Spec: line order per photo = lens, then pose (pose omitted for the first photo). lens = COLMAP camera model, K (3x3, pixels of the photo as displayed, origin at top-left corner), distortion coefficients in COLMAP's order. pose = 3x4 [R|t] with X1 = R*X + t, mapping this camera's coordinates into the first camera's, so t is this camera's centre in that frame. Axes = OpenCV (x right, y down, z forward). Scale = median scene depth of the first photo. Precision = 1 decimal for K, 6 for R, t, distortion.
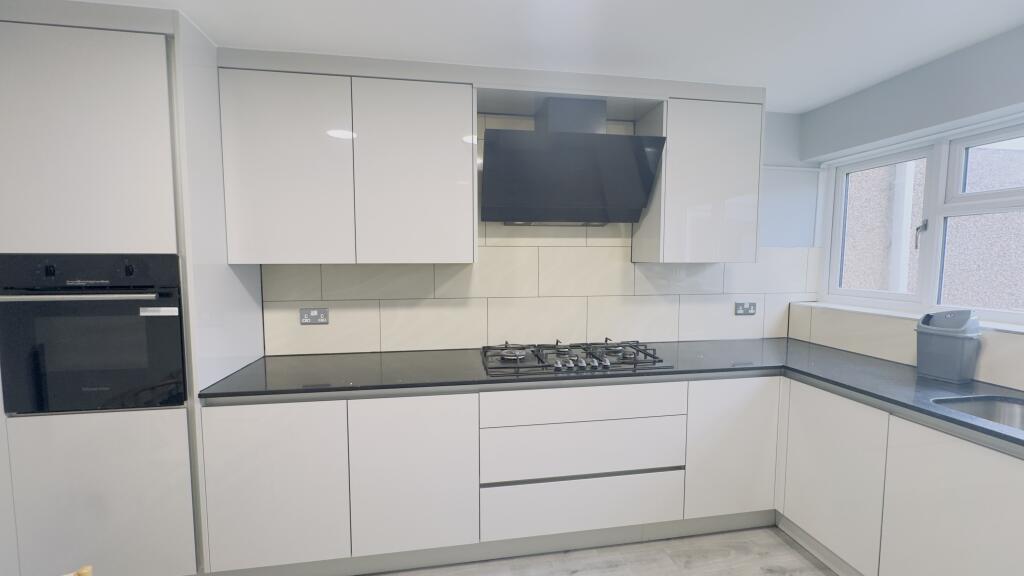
lens RADIAL K [[416.8, 0, 512.0], [0, 416.8, 288.0], [0, 0, 1]] dist [-0.000353, 0.000178]
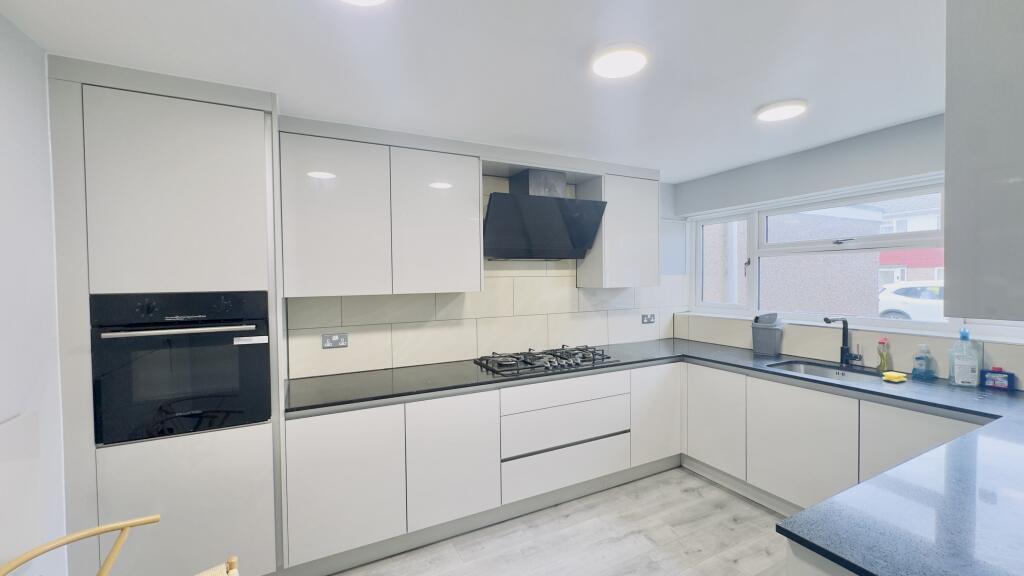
lens RADIAL K [[411.5, 0, 512.0], [0, 411.5, 288.0], [0, 0, 1]] dist [-0.001951, 0.000043]
pose [[0.953396, -0.019930, 0.301062, -0.369893], [0.035061, 0.998374, -0.044940, -0.009138], [-0.299676, 0.053402, 0.952545, -0.240501]]
